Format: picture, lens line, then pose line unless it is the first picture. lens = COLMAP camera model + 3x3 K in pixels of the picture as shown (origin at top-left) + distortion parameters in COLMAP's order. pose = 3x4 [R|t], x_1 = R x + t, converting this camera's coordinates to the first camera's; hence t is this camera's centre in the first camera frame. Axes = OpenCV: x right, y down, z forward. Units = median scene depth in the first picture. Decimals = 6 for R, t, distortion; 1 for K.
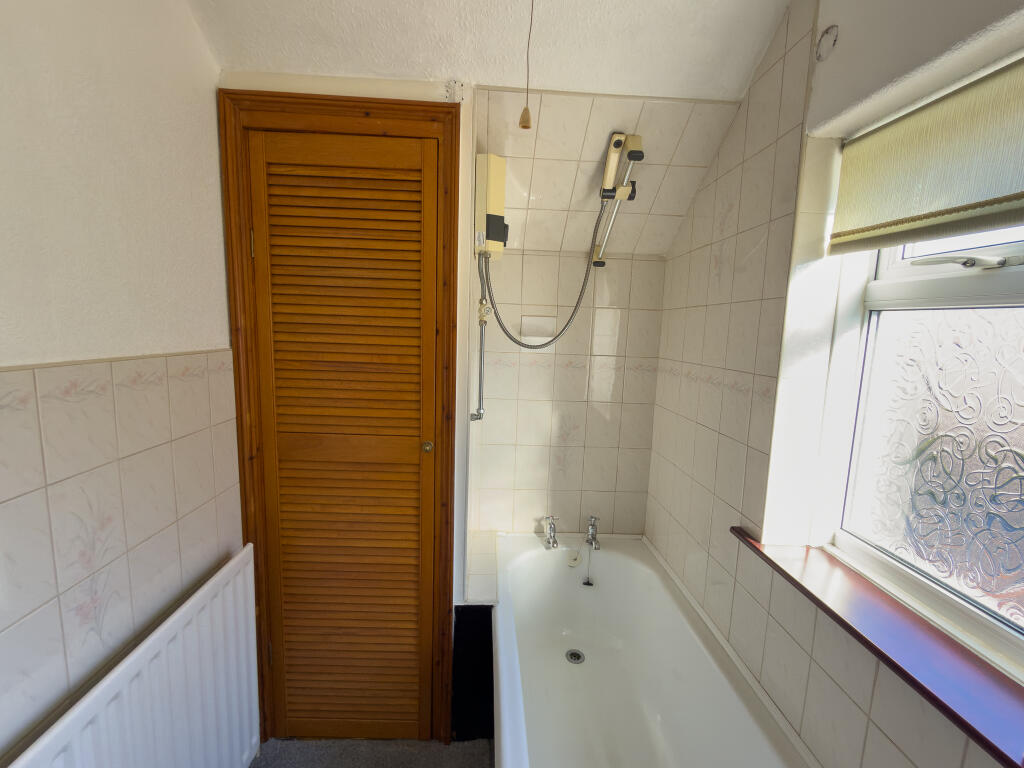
lens RADIAL K [[438.8, 0, 508.5], [0, 438.8, 385.0], [0, 0, 1]] dist [0.000362, -0.000071]
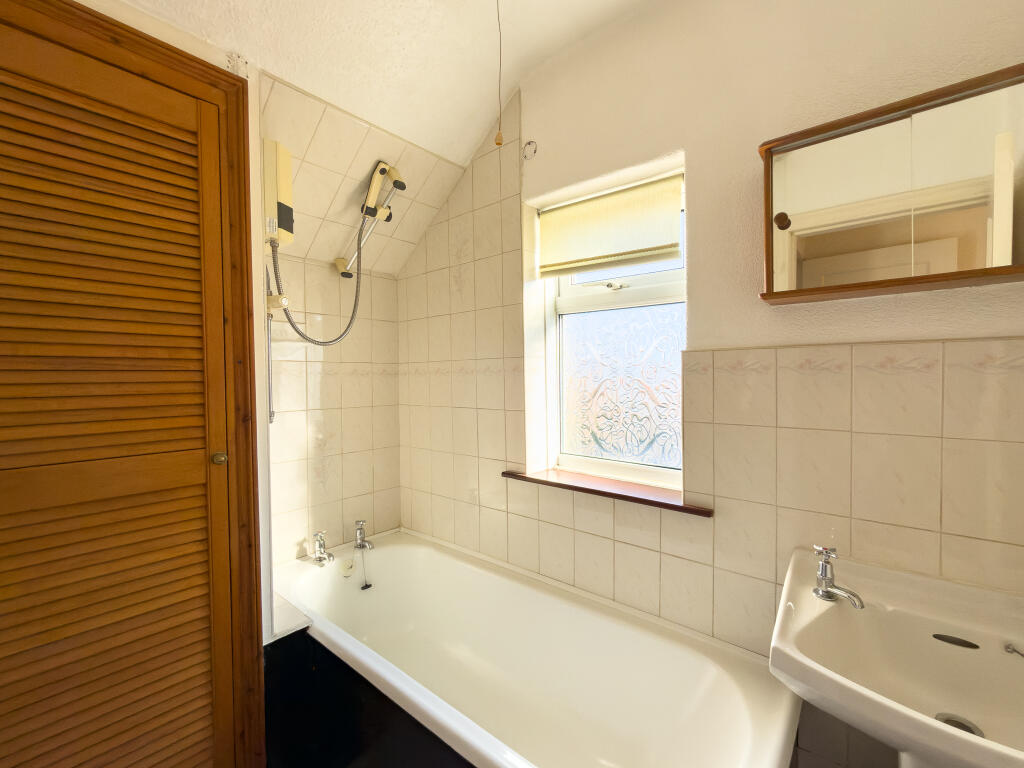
lens RADIAL K [[438.8, 0, 513.6], [0, 438.8, 382.7], [0, 0, 1]] dist [0.000362, -0.000071]
pose [[0.682238, -0.054167, 0.729121, -0.416230], [0.126921, 0.990885, -0.045146, 0.111129], [-0.720030, 0.123341, 0.682894, 0.021161]]
